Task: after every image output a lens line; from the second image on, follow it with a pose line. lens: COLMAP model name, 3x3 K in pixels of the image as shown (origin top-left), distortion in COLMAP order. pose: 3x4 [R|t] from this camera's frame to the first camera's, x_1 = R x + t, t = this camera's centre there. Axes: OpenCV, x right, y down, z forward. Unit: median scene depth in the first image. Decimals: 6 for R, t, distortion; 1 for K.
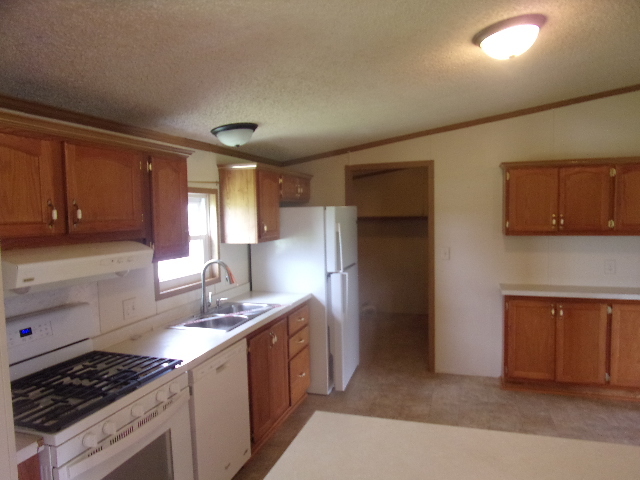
lens RADIAL K [[474.9, 0, 320.1], [0, 474.9, 253.0], [0, 0, 1]] dist [-0.019725, 0.000924]
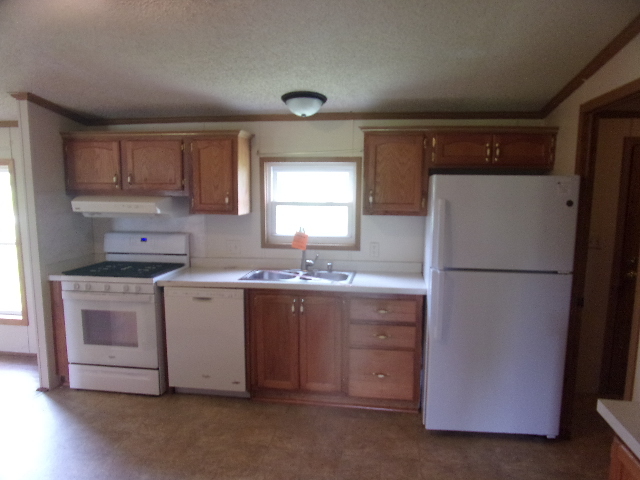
lens RADIAL K [[474.9, 0, 320.1], [0, 474.9, 253.0], [0, 0, 1]] dist [-0.019725, 0.000924]
pose [[0.118668, 0.163485, -0.979383, 1.426228], [-0.093980, 0.983774, 0.152831, -0.149552], [0.988476, 0.073906, 0.132106, 1.487252]]
